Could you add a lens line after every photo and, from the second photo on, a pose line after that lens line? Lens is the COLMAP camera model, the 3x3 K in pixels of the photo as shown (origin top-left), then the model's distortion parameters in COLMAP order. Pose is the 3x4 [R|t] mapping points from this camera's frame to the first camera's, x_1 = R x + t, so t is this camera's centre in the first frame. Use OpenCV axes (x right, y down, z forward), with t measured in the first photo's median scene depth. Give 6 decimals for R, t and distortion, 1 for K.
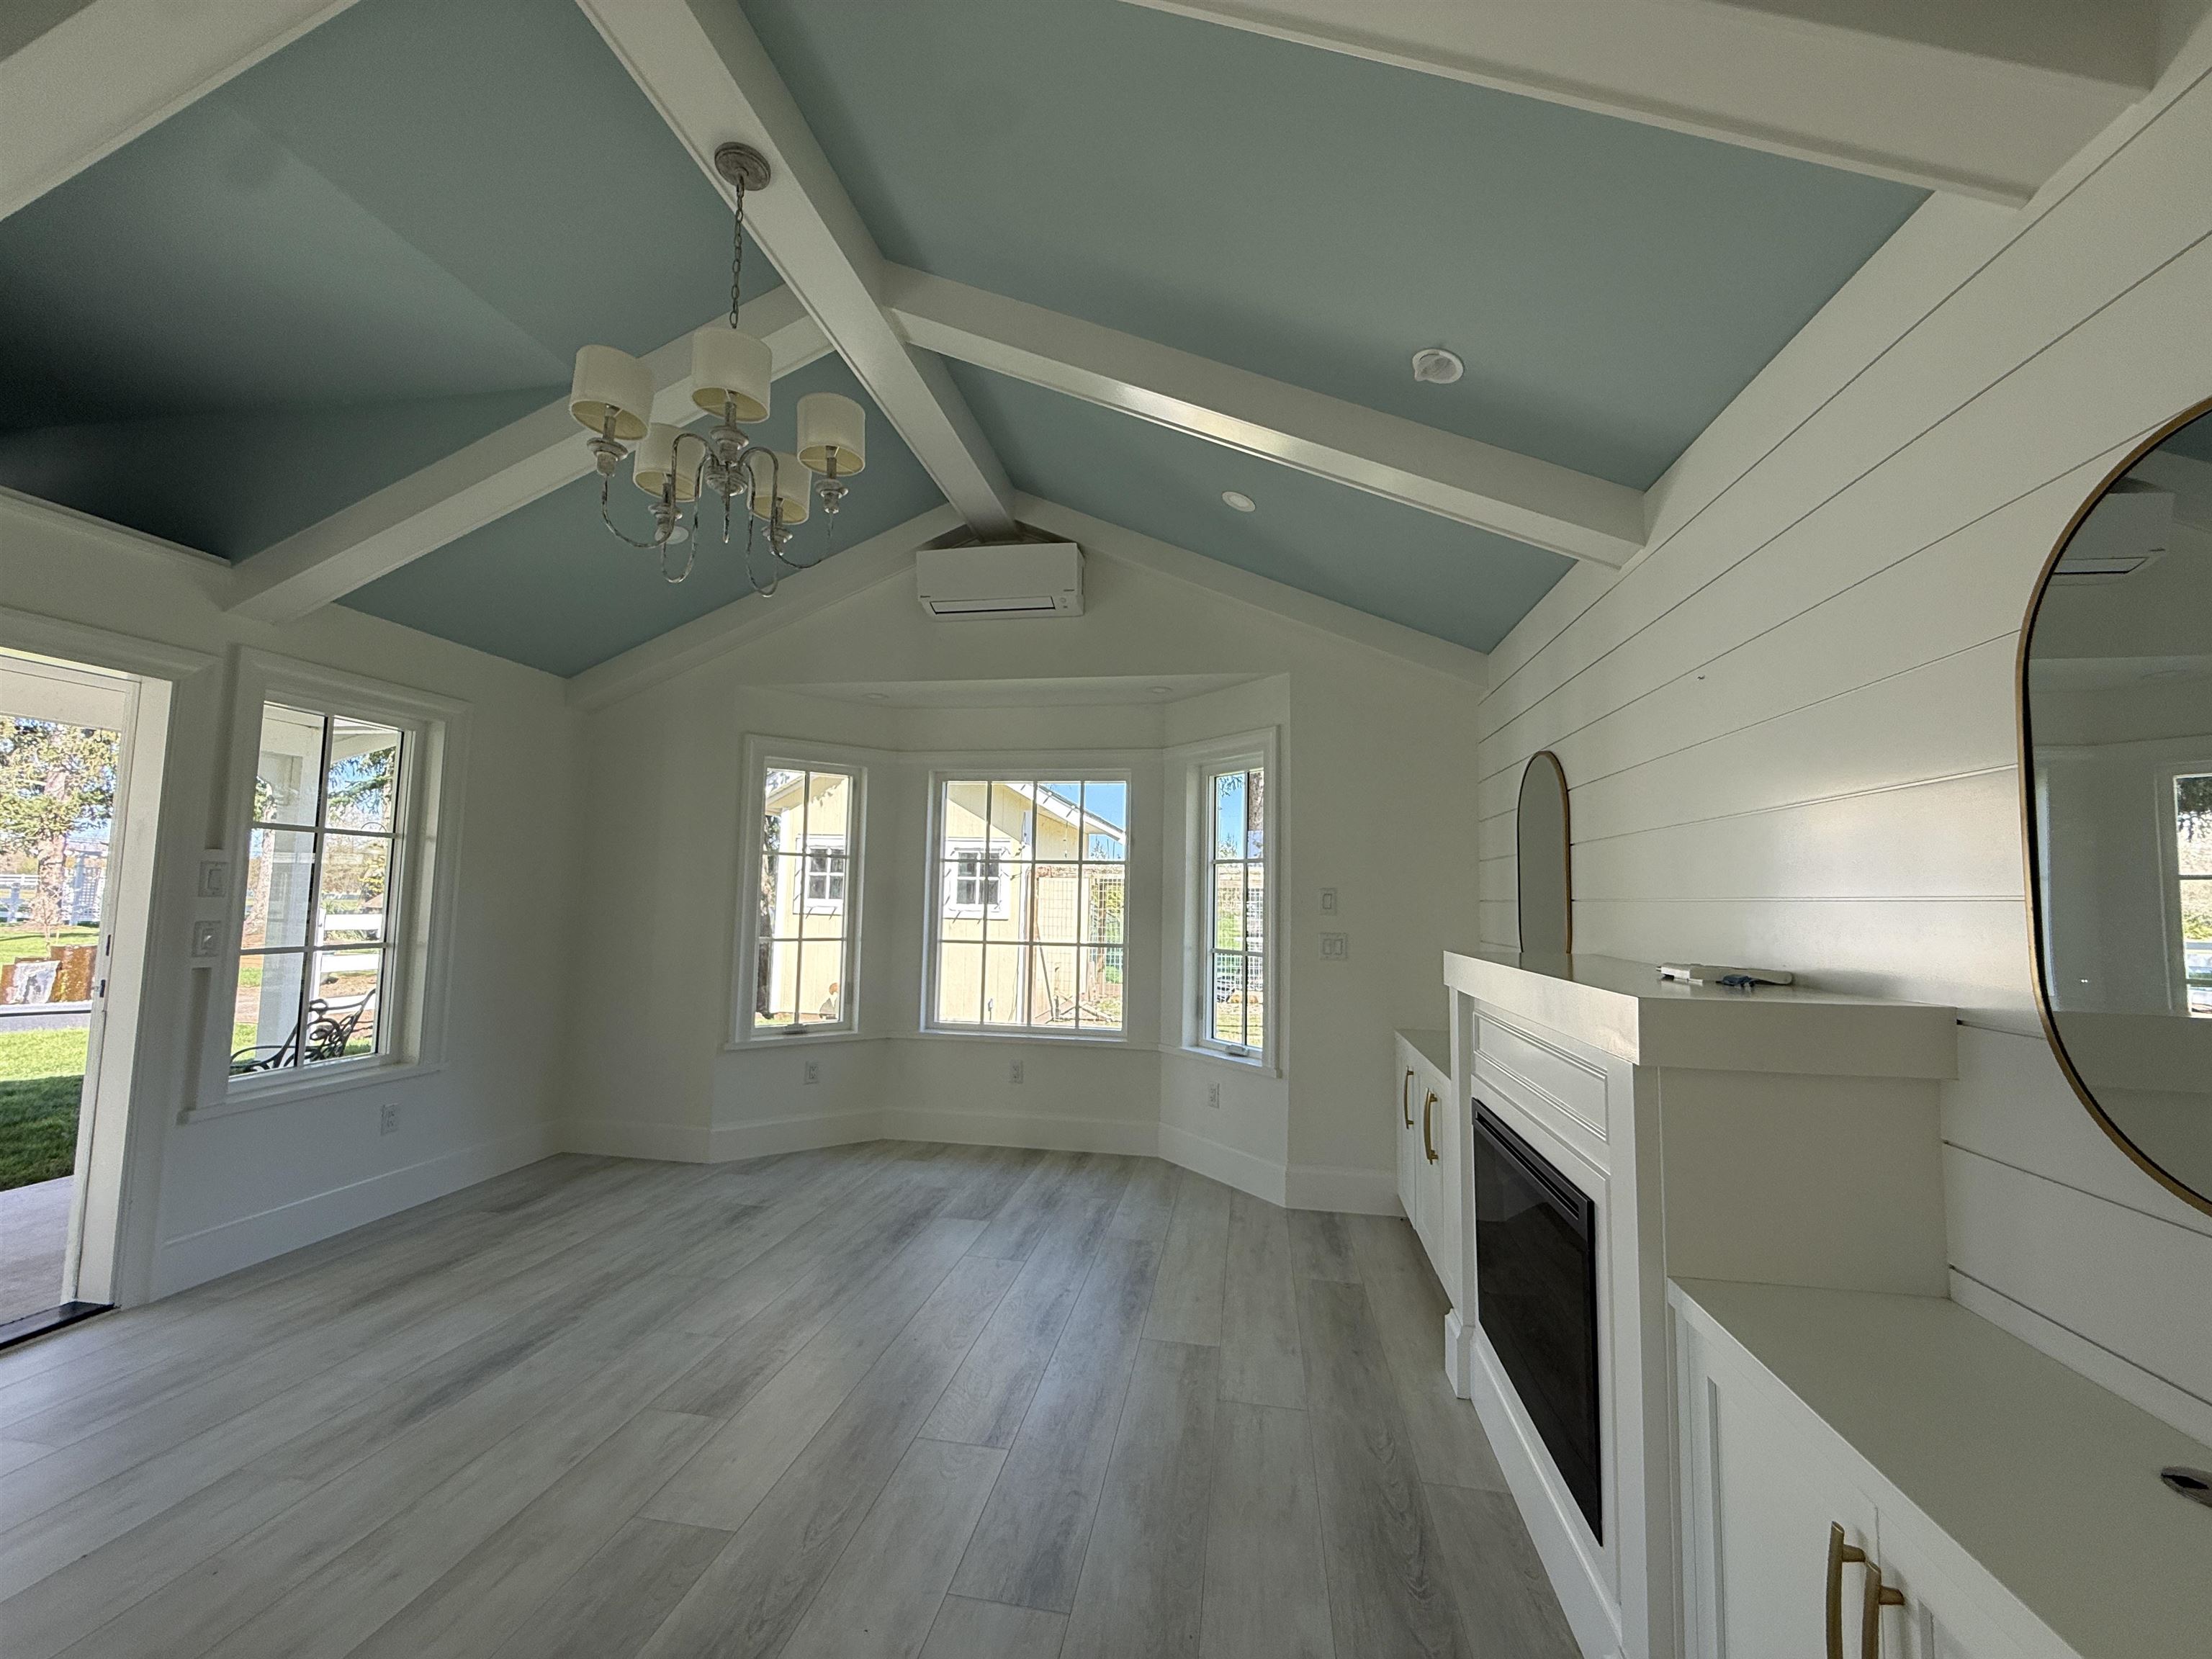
lens RADIAL K [[880.3, 0, 1106.9], [0, 880.3, 831.0], [0, 0, 1]] dist [-0.001769, -0.000013]
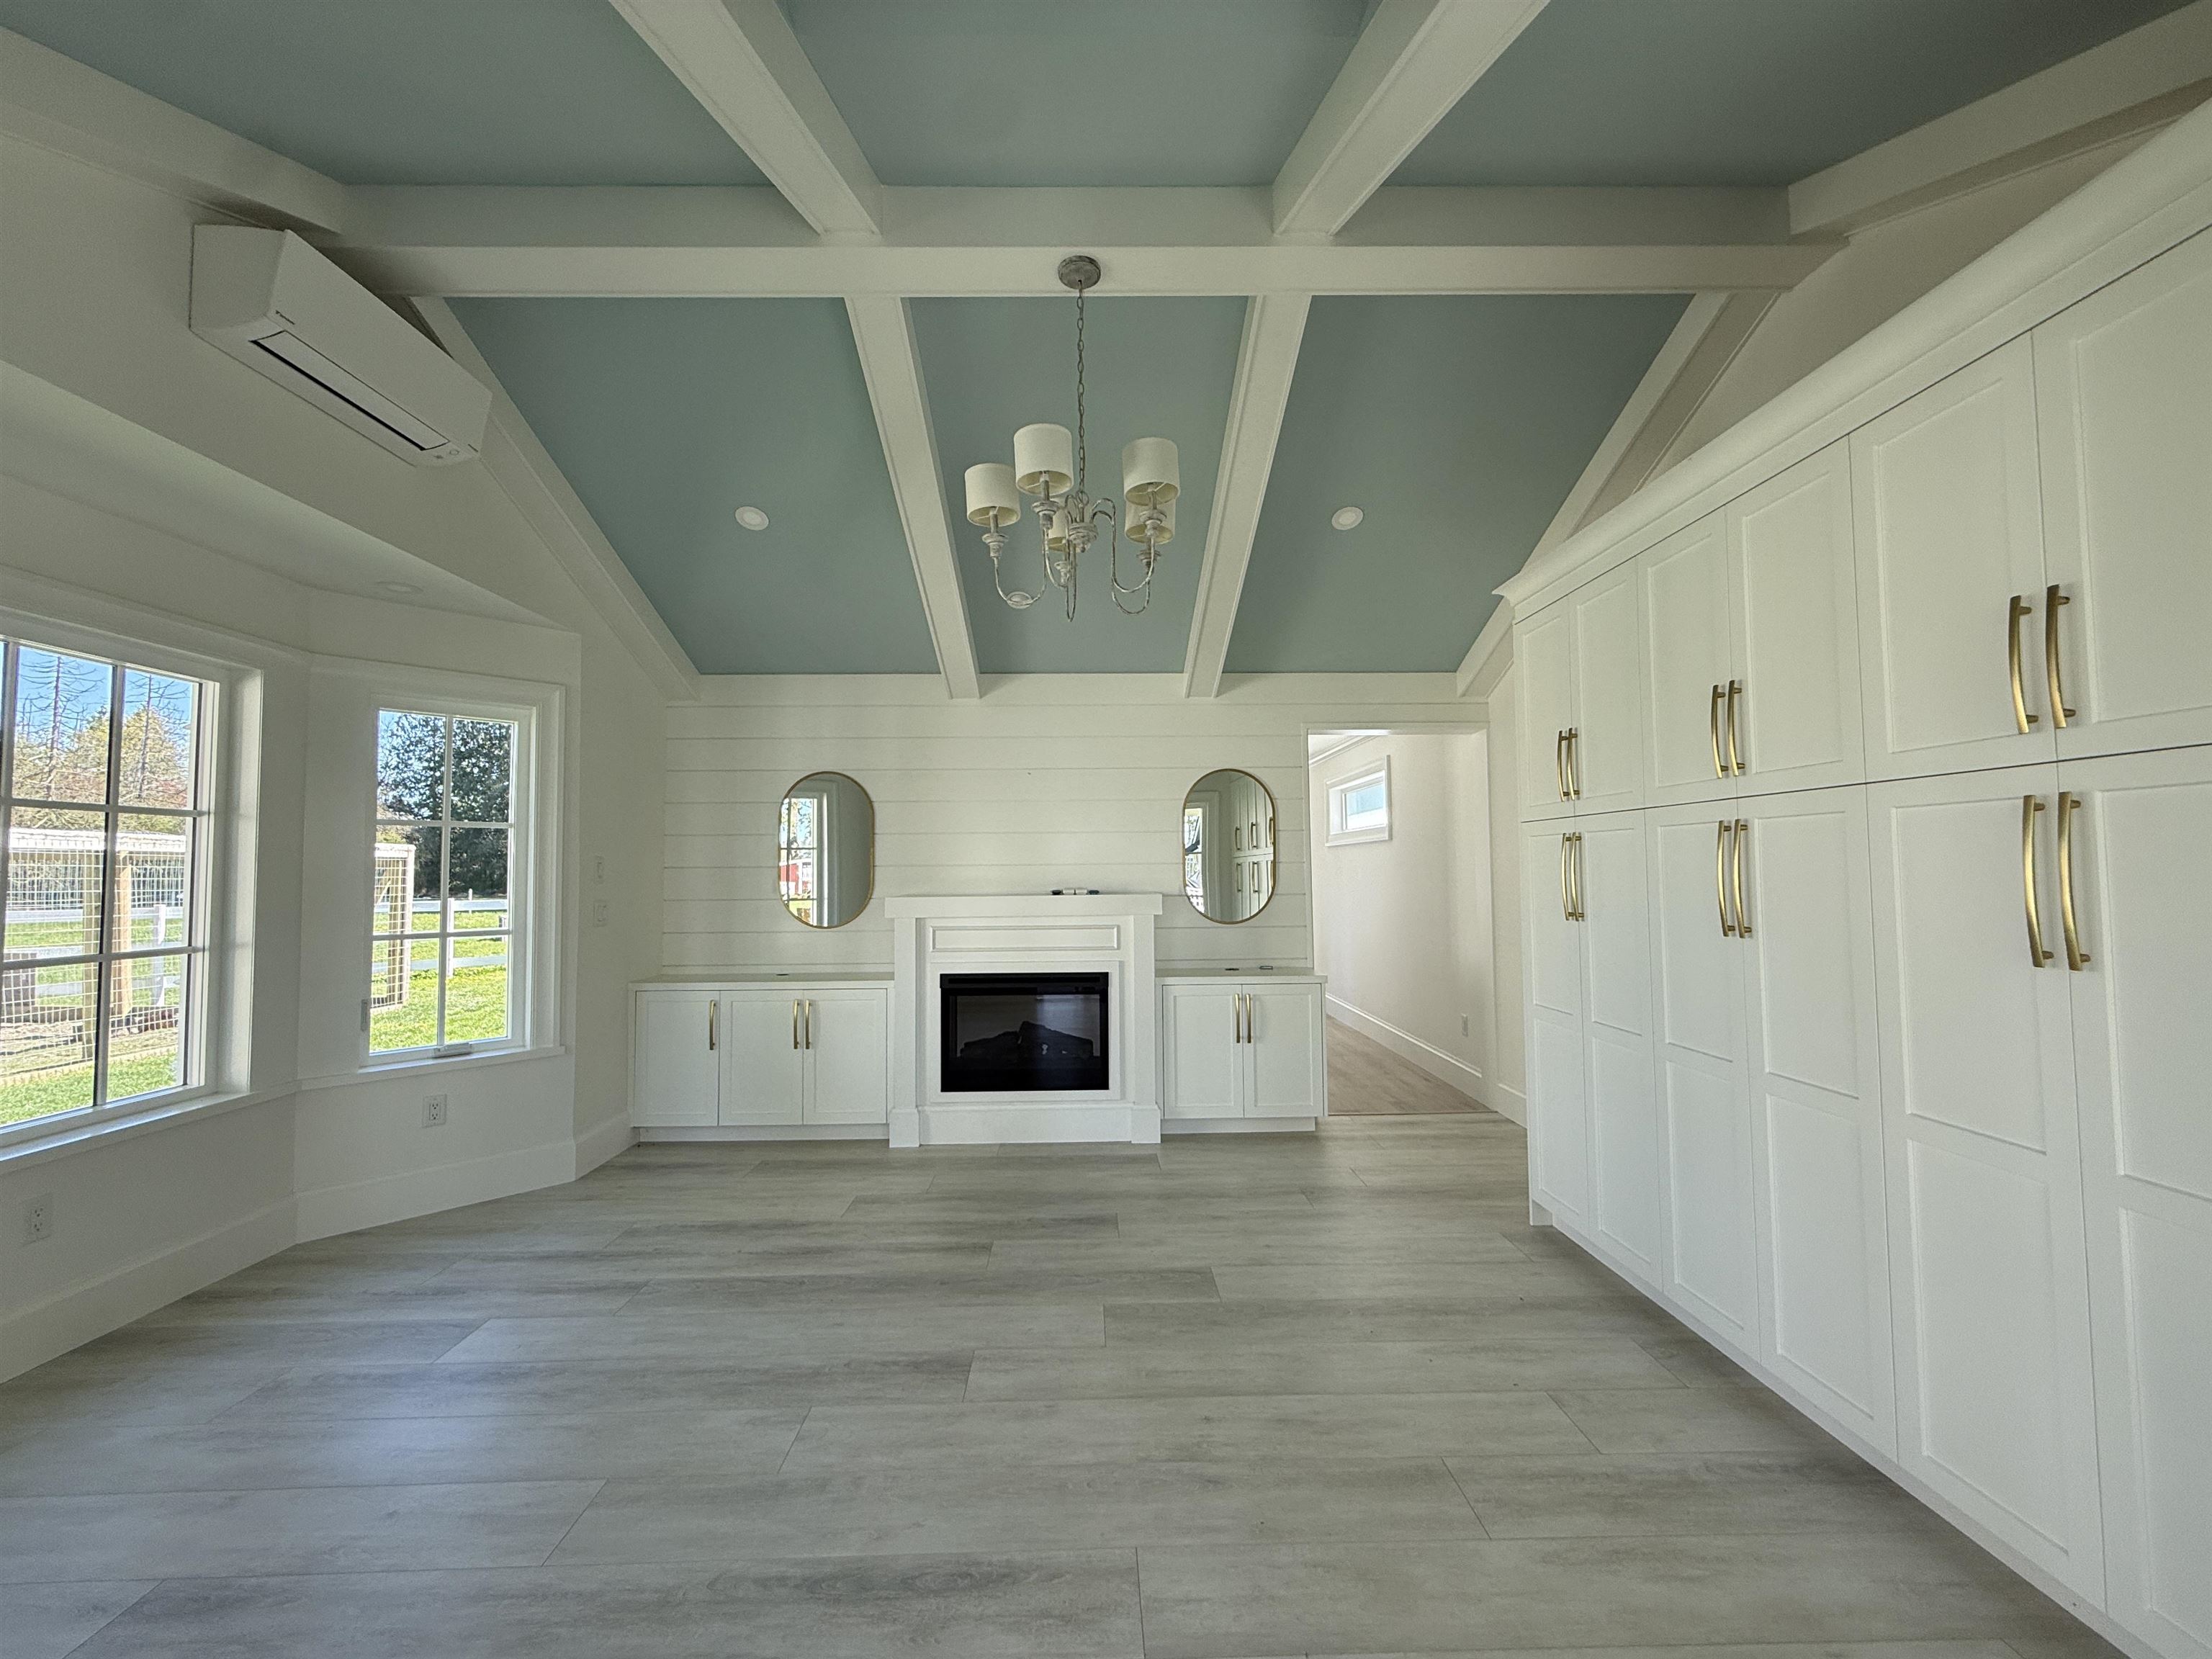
lens RADIAL K [[885.7, 0, 1106.0], [0, 885.7, 829.5], [0, 0, 1]] dist [-0.001772, -0.000206]
pose [[-0.184704, 0.031437, 0.982291, -0.901331], [-0.069150, 0.996595, -0.044897, 0.038787], [-0.980359, -0.076219, -0.181901, 0.633152]]
